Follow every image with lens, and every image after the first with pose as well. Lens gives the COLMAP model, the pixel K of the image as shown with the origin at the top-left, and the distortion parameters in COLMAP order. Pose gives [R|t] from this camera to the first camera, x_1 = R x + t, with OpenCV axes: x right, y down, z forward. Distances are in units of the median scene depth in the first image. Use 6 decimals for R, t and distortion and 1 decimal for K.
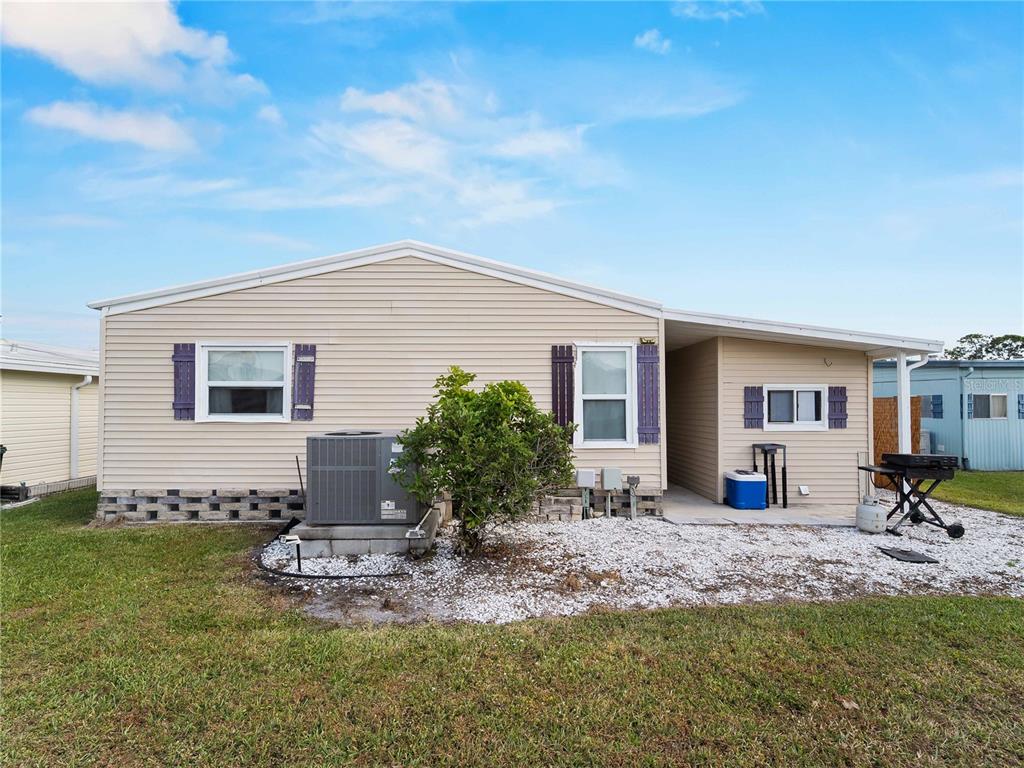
lens RADIAL K [[464.4, 0, 514.1], [0, 464.4, 392.0], [0, 0, 1]] dist [-0.002707, -0.000444]
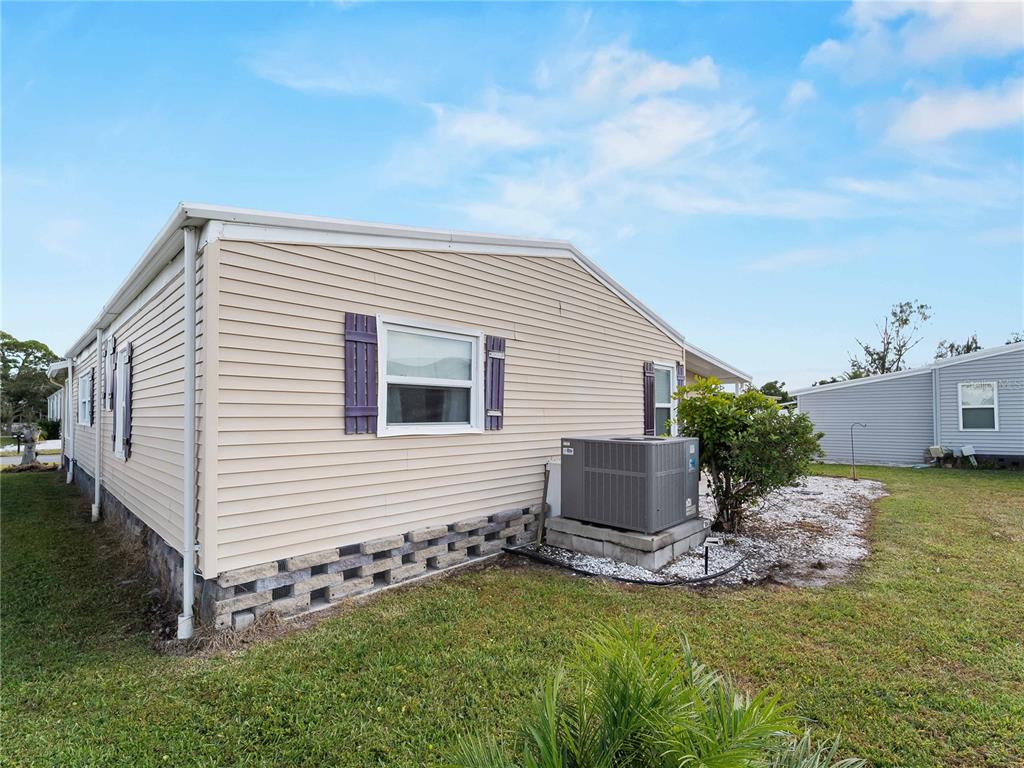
lens RADIAL K [[476.4, 0, 513.0], [0, 476.4, 400.3], [0, 0, 1]] dist [-0.000341, 0.000038]
pose [[0.698215, 0.019087, 0.715633, -1.033011], [-0.018763, 0.999789, -0.008359, 0.015414], [-0.715642, -0.007591, 0.698426, 0.391183]]
